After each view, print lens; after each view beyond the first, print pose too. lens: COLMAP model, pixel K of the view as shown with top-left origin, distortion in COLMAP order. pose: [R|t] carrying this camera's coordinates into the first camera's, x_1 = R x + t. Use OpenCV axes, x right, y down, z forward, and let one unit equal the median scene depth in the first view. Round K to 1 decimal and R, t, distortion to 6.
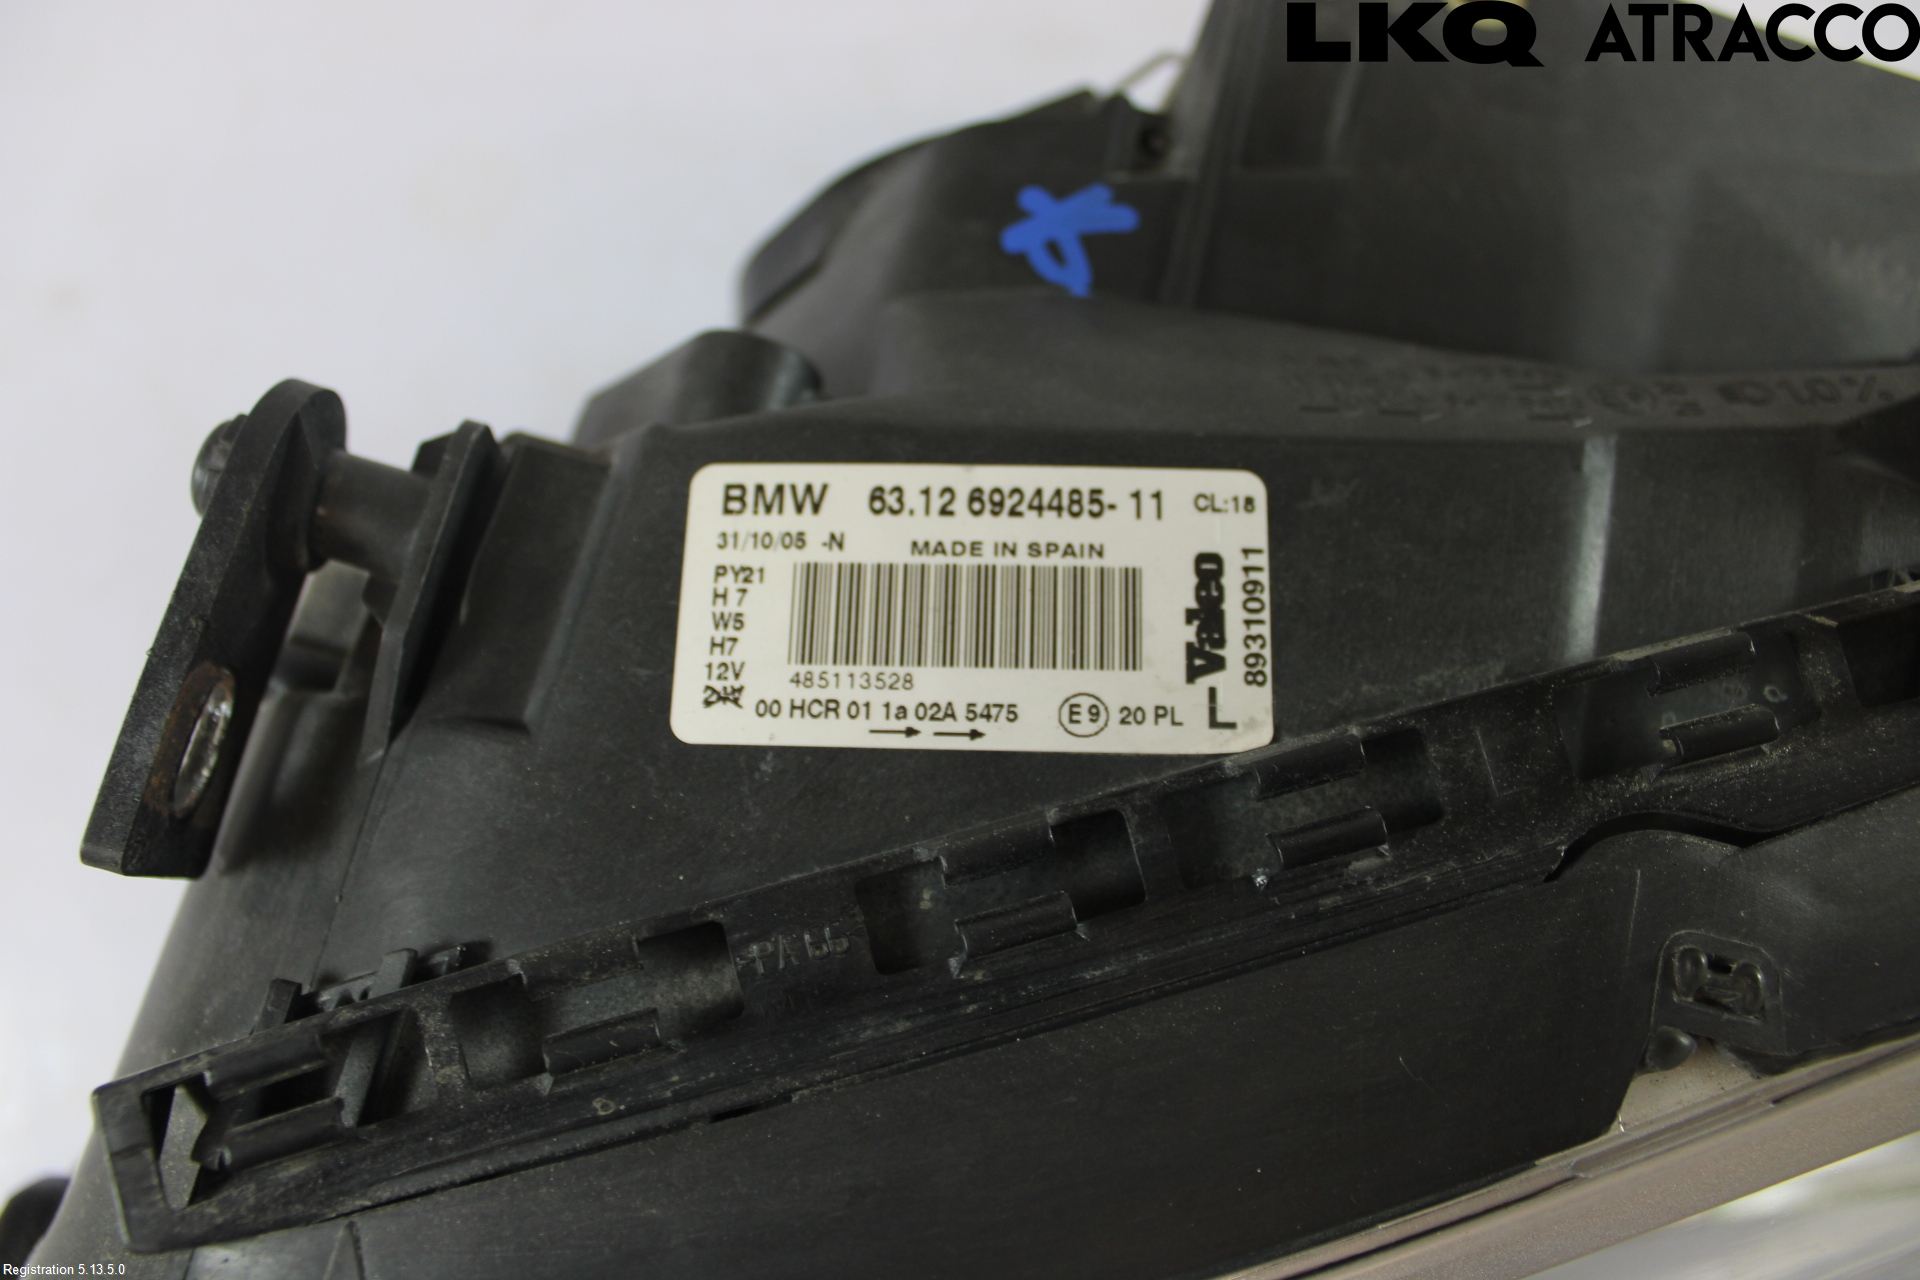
lens RADIAL K [[1619.5, 0, 960.4], [0, 1619.5, 600.3], [0, 0, 1]] dist [-0.212156, 0.156787]
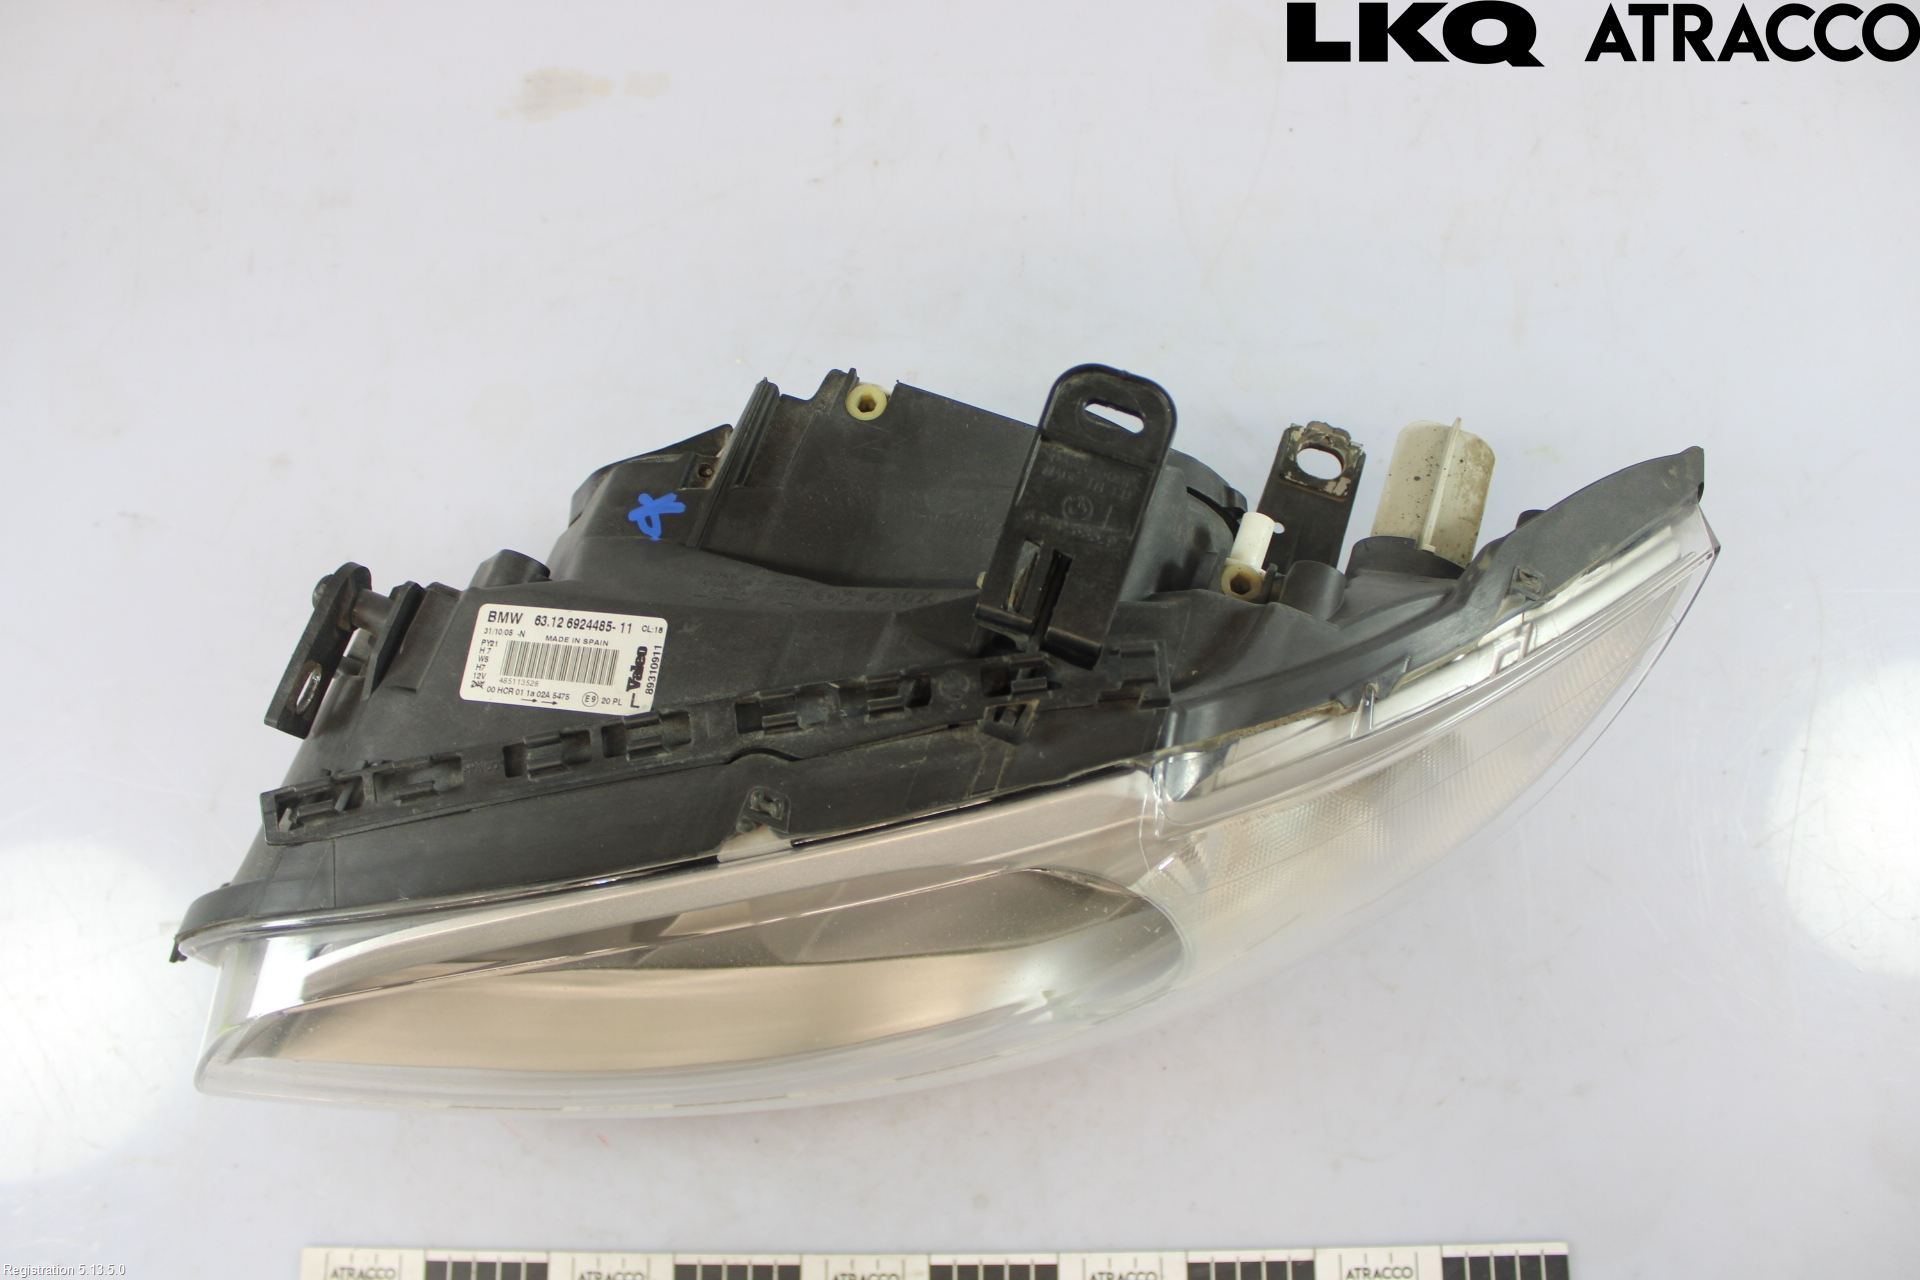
lens RADIAL K [[1619.5, 0, 960.4], [0, 1619.5, 600.3], [0, 0, 1]] dist [-0.212156, 0.156787]
pose [[0.991243, 0.061751, -0.116726, 1.030591], [-0.066543, 0.997074, -0.037615, -0.041416], [0.114062, 0.045053, 0.992452, -1.738416]]
